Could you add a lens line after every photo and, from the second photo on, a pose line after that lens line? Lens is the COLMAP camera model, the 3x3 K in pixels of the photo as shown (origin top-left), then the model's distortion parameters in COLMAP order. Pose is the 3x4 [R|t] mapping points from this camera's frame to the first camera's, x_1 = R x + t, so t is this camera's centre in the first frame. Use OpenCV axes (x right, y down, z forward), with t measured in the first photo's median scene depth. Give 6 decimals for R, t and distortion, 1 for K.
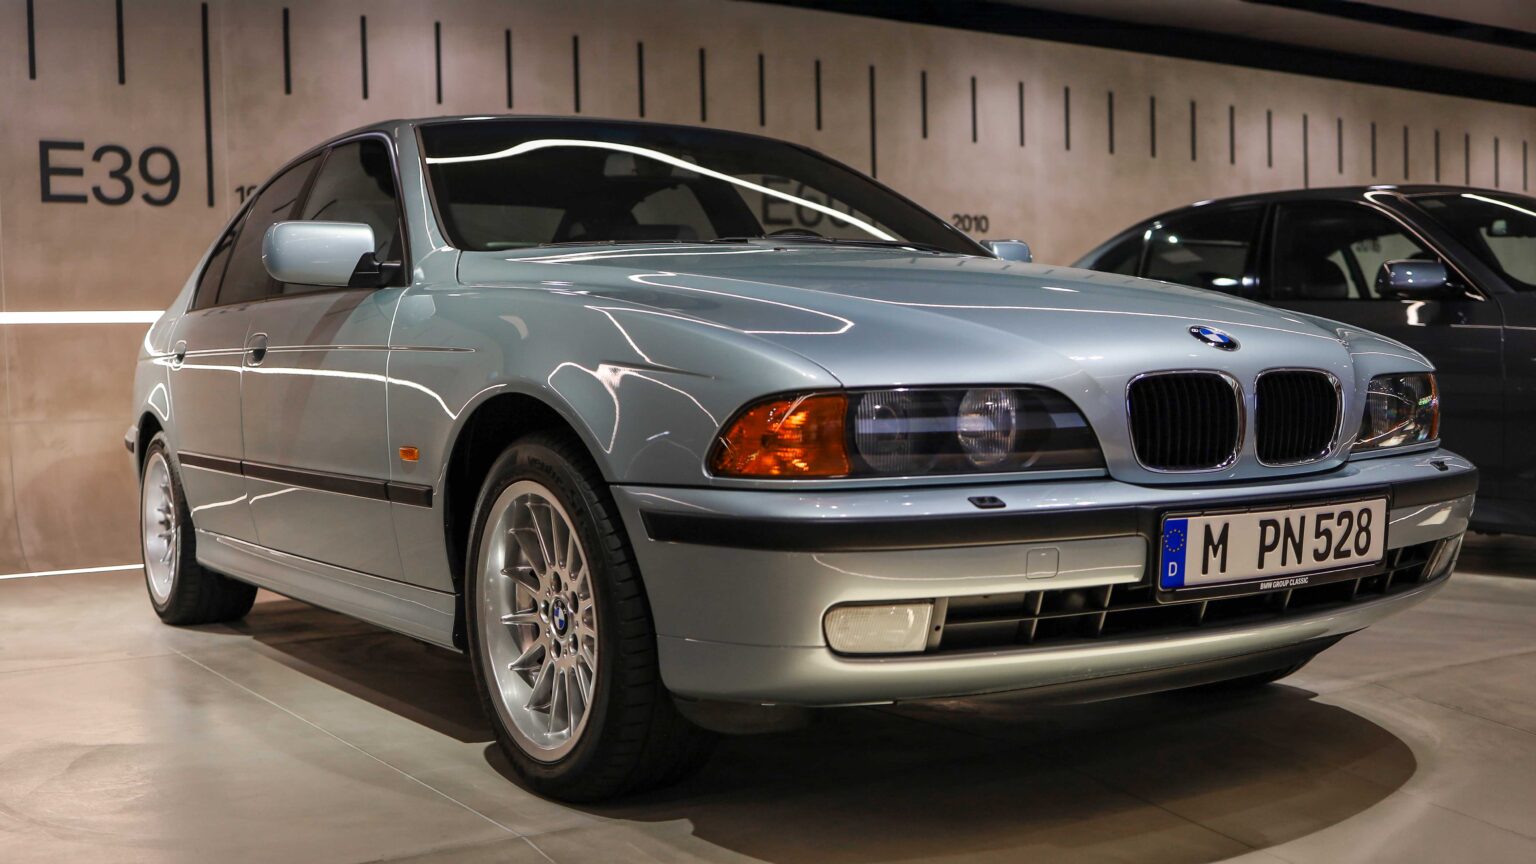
lens RADIAL K [[1677.4, 0, 760.8], [0, 1677.4, 470.5], [0, 0, 1]] dist [-0.112623, 0.000000]
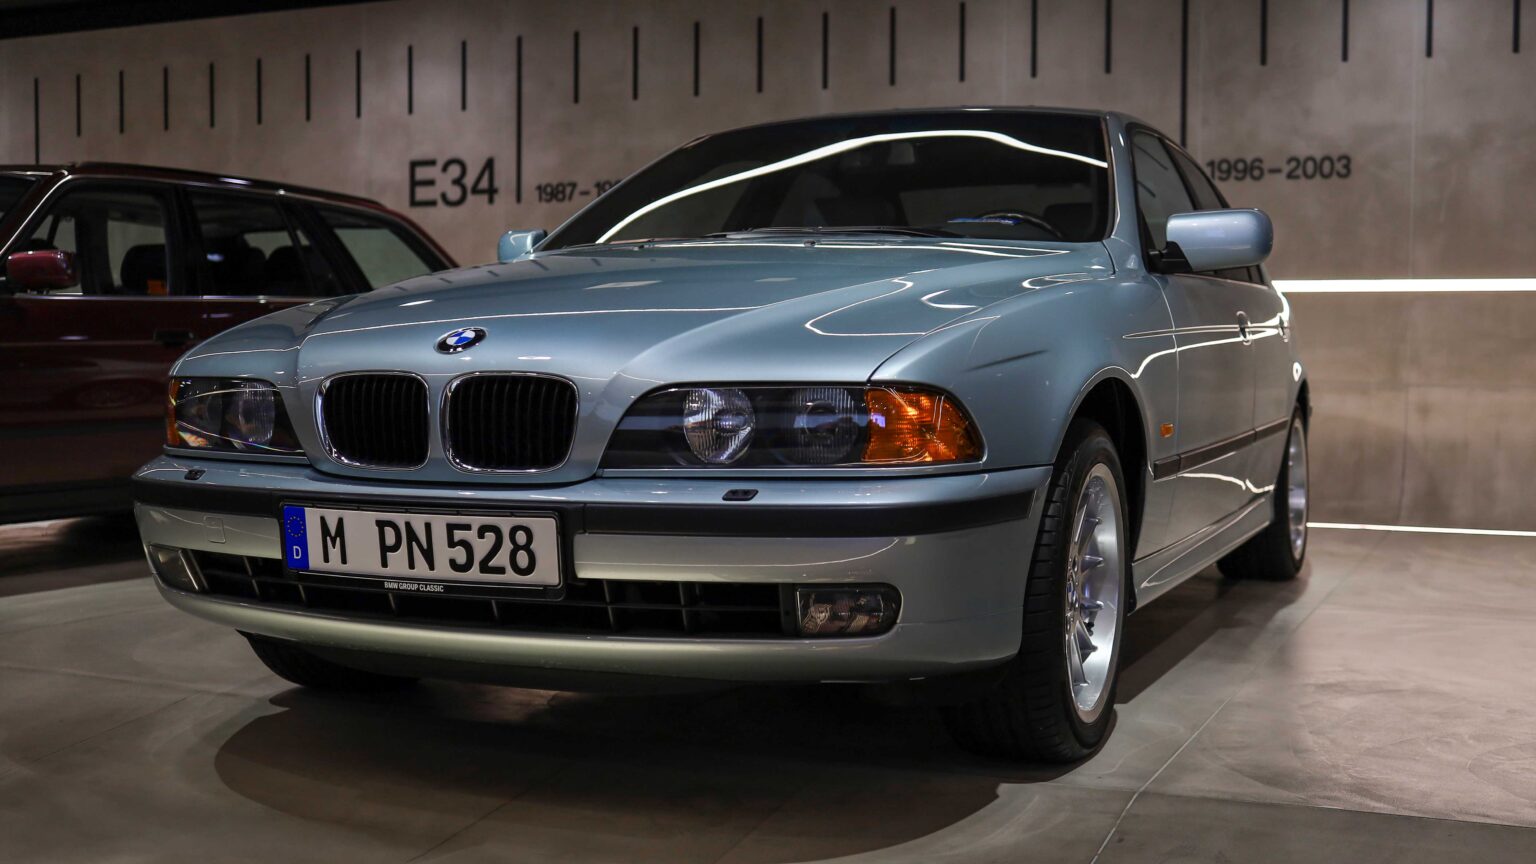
lens RADIAL K [[1706.9, 0, 765.8], [0, 1706.9, 425.0], [0, 0, 1]] dist [-0.123294, 0.000000]
pose [[0.555344, 0.055635, -0.829758, 1.228132], [-0.056109, 0.997993, 0.029362, -0.069071], [0.829726, 0.030251, 0.557351, 0.575155]]
